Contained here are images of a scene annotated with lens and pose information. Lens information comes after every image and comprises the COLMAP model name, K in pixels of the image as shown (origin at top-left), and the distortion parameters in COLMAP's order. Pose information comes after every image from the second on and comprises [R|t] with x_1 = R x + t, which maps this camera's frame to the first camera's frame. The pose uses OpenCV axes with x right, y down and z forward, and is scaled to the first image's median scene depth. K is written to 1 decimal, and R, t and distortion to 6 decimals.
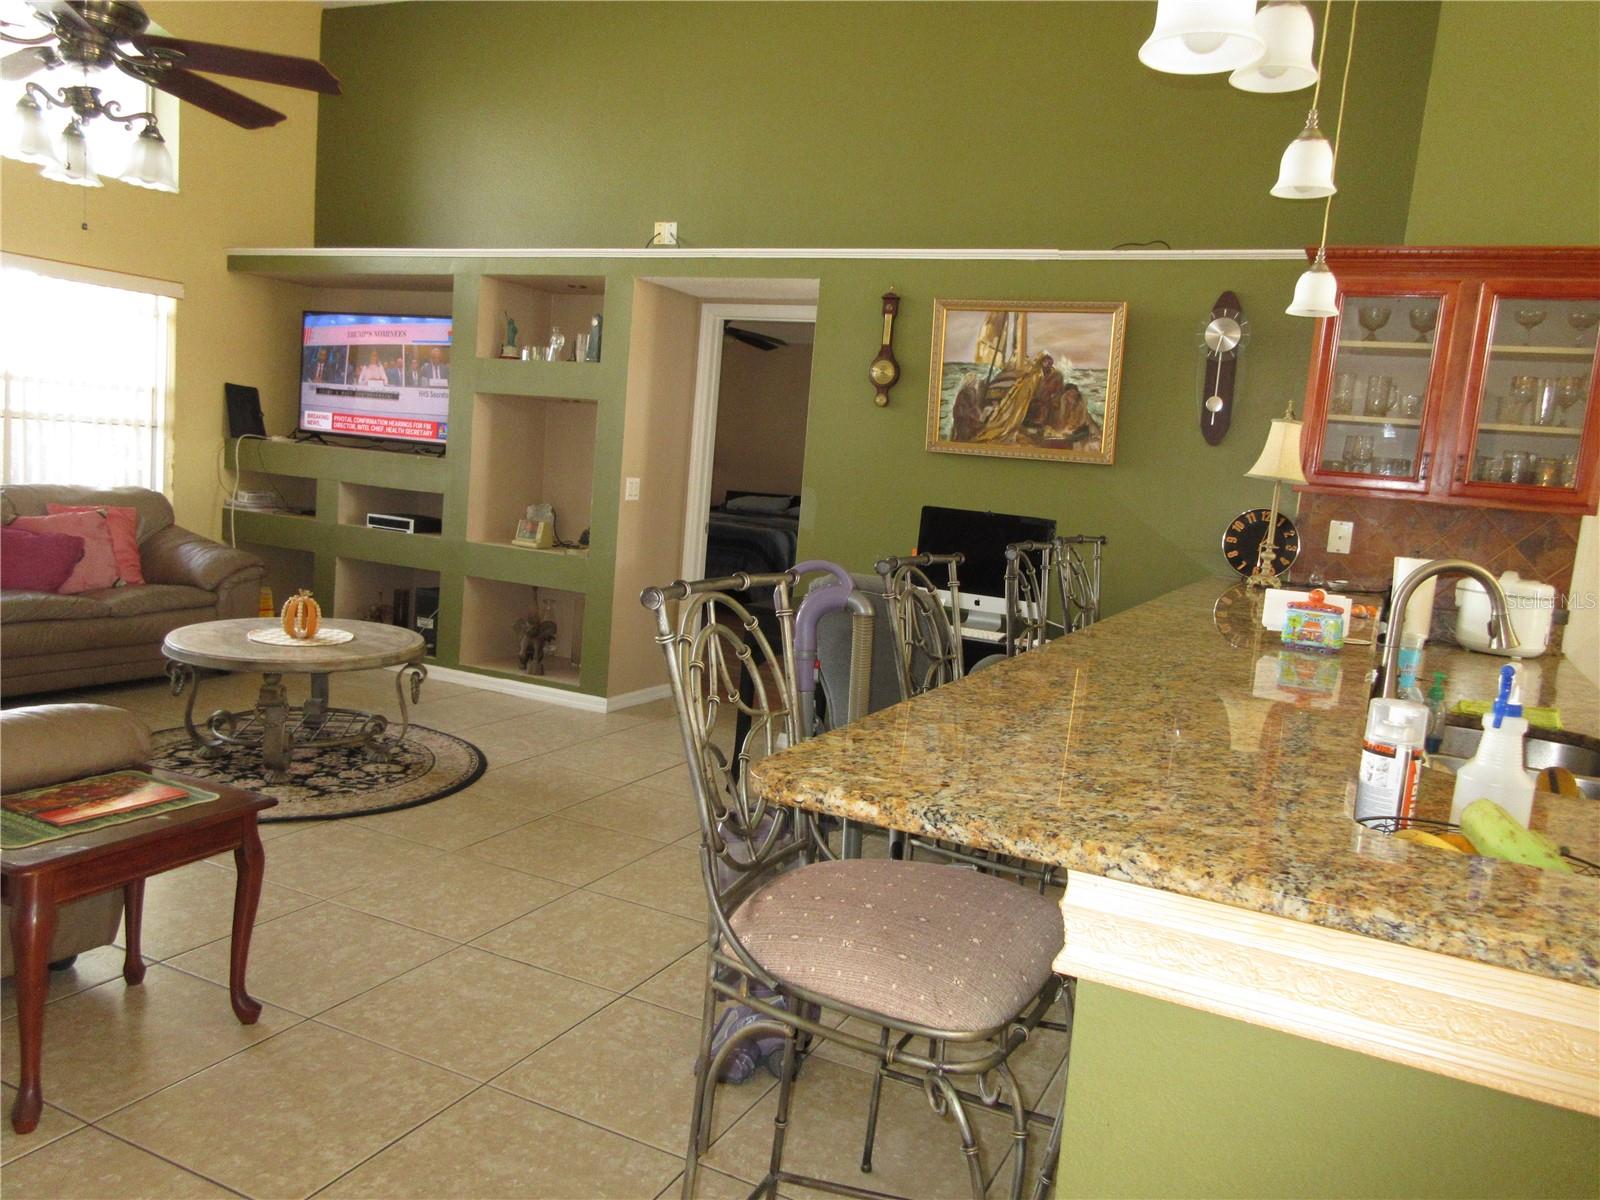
lens RADIAL K [[1205.3, 0, 798.3], [0, 1205.3, 603.5], [0, 0, 1]] dist [0.028519, -0.007998]
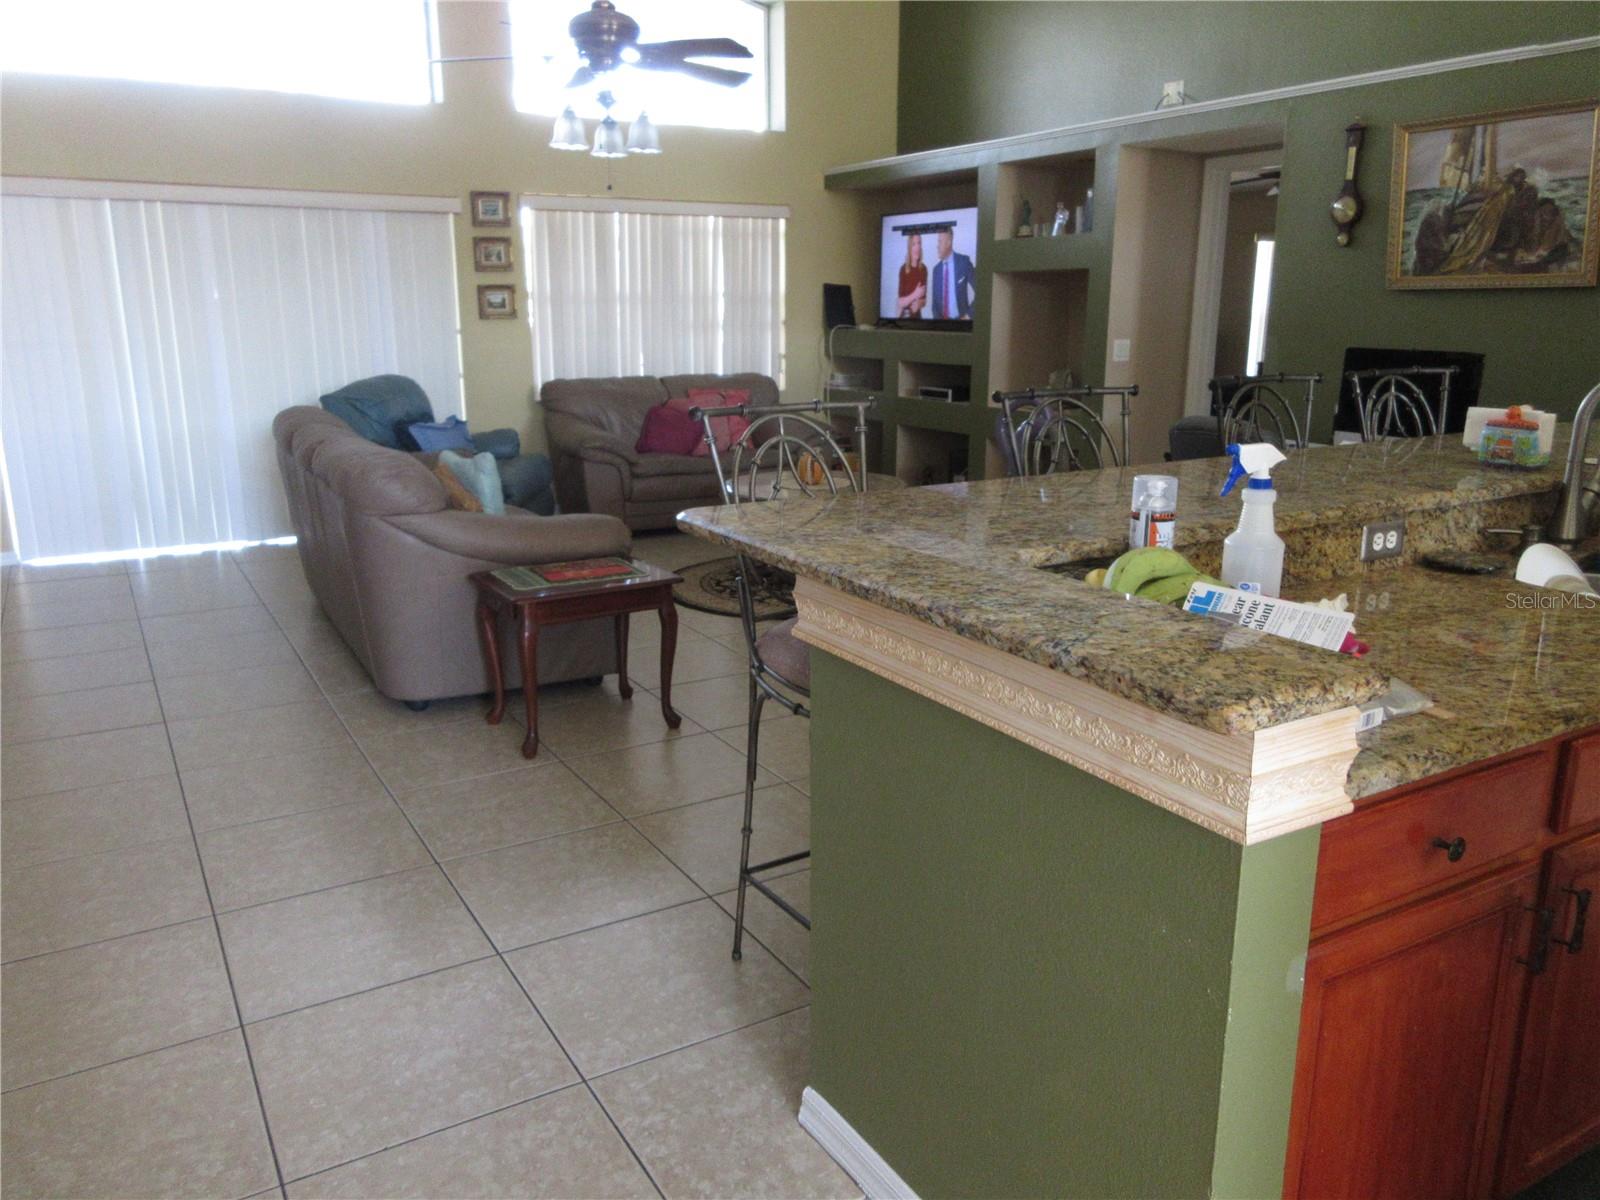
lens RADIAL K [[1205.3, 0, 802.1], [0, 1205.3, 594.9], [0, 0, 1]] dist [0.028519, -0.007998]
pose [[0.839819, 0.047634, -0.540773, 0.257647], [0.002749, 0.995757, 0.091979, 0.025578], [0.542860, -0.078732, 0.836124, -0.074702]]
